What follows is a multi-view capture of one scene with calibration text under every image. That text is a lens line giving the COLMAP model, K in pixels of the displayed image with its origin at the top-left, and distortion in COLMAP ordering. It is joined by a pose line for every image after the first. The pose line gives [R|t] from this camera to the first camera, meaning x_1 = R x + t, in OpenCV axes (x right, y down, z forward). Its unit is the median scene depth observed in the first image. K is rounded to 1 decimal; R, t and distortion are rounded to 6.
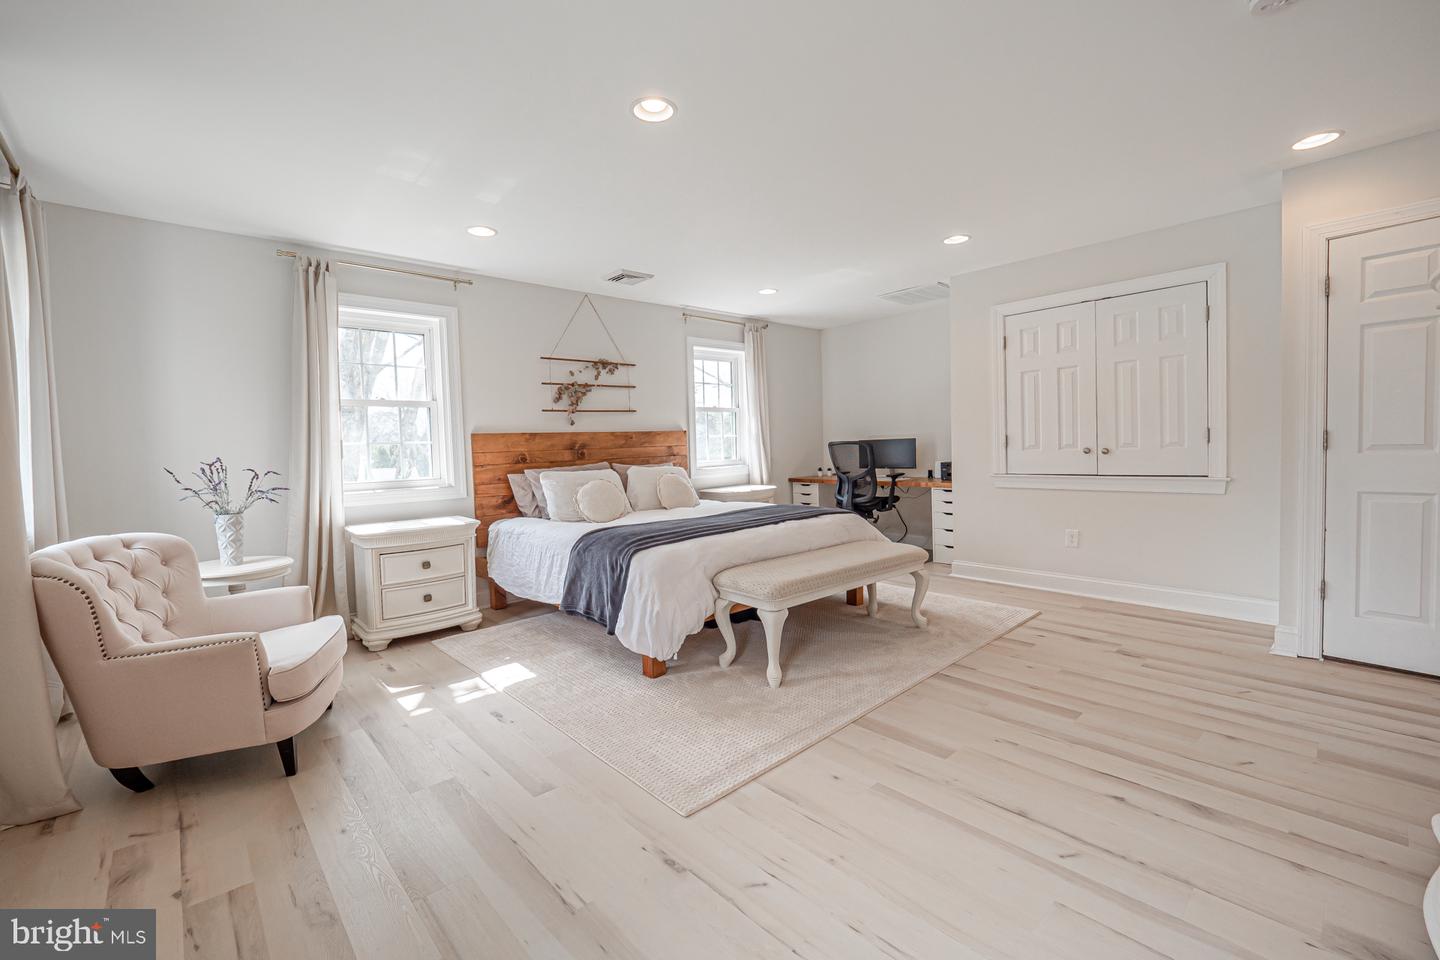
lens RADIAL K [[607.1, 0, 718.4], [0, 607.1, 466.9], [0, 0, 1]] dist [0.008874, -0.002587]
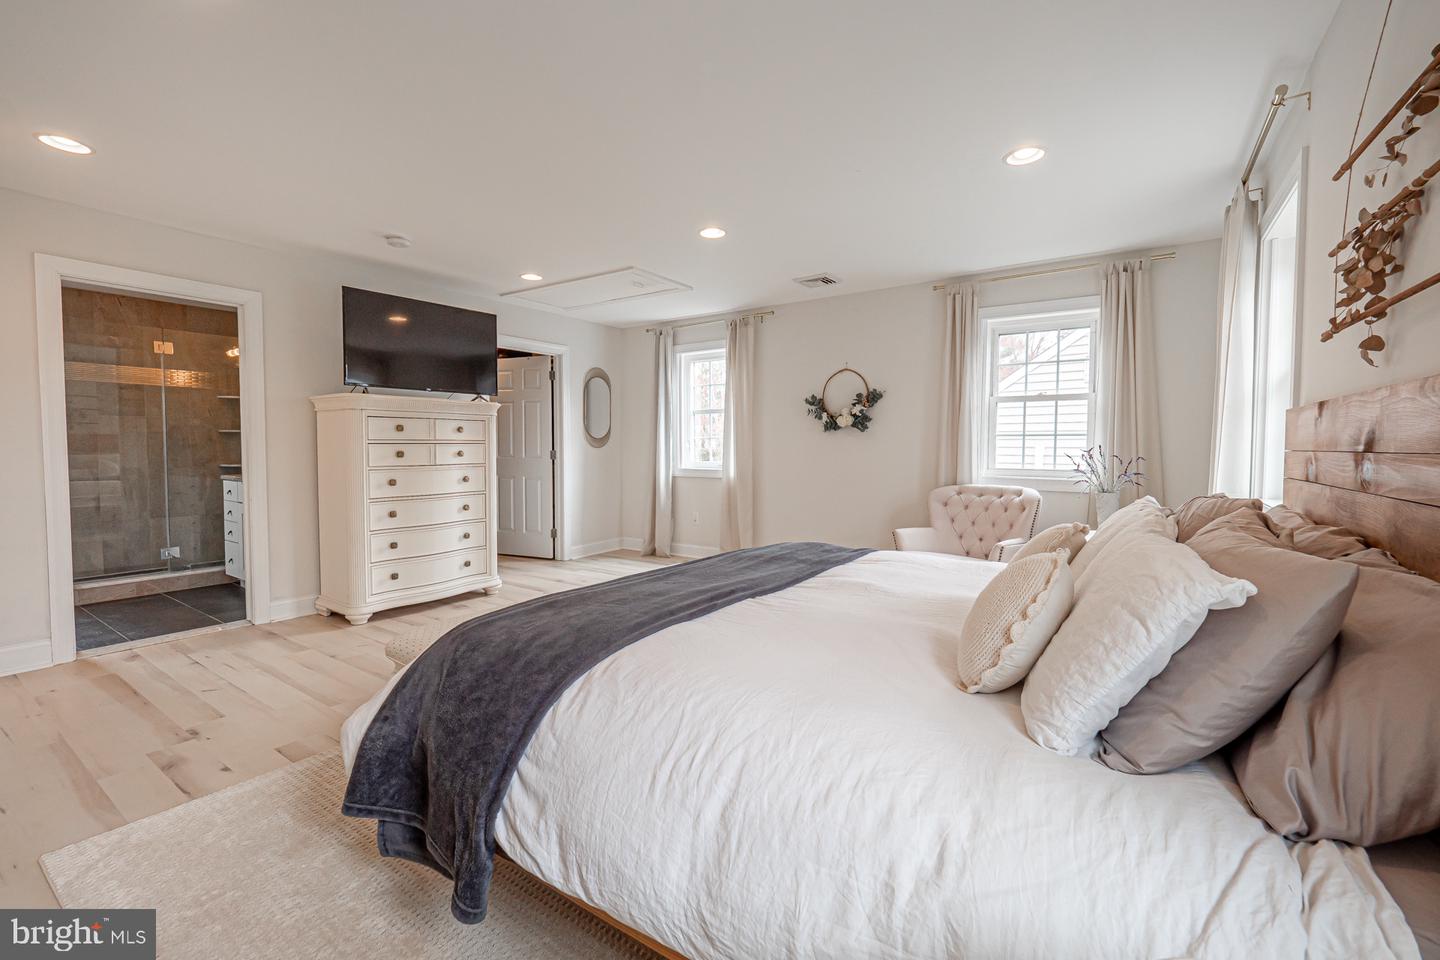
lens RADIAL K [[607.1, 0, 708.9], [0, 607.1, 471.5], [0, 0, 1]] dist [0.008874, -0.002587]
pose [[-0.974786, 0.037945, -0.219892, 0.135033], [0.019469, 0.996140, 0.085592, -0.052566], [0.222291, 0.079153, -0.971762, 1.306927]]
